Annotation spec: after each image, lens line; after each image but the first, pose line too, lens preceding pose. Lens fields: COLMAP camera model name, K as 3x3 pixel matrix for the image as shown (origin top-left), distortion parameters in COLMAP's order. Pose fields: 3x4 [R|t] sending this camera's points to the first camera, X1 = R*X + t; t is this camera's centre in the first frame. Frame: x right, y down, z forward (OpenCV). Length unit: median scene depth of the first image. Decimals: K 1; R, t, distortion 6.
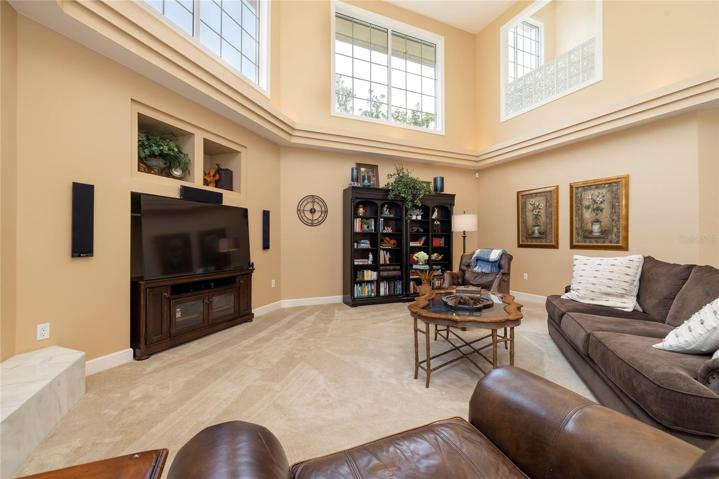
lens RADIAL K [[302.1, 0, 359.5], [0, 302.1, 239.5], [0, 0, 1]] dist [-0.000928, -0.000016]
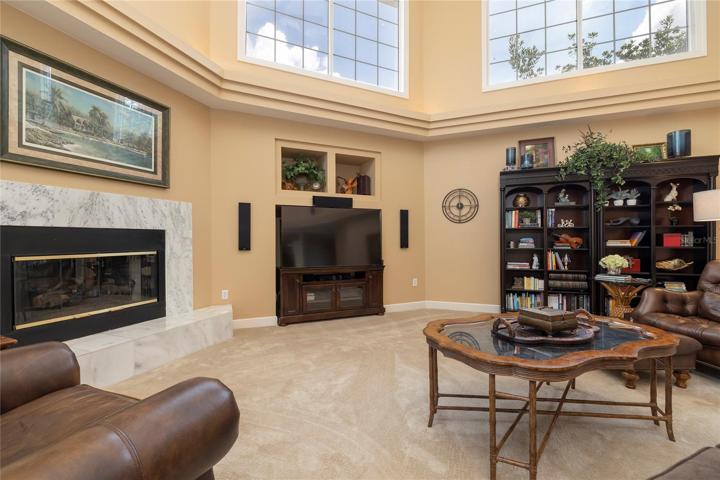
lens RADIAL K [[310.6, 0, 360.0], [0, 310.6, 240.0], [0, 0, 1]] dist [-0.001691, -0.000426]
pose [[0.703783, -0.006359, -0.710387, 0.287971], [0.006610, 0.999975, -0.002403, 0.006105], [0.710385, -0.003004, 0.703807, 0.137311]]
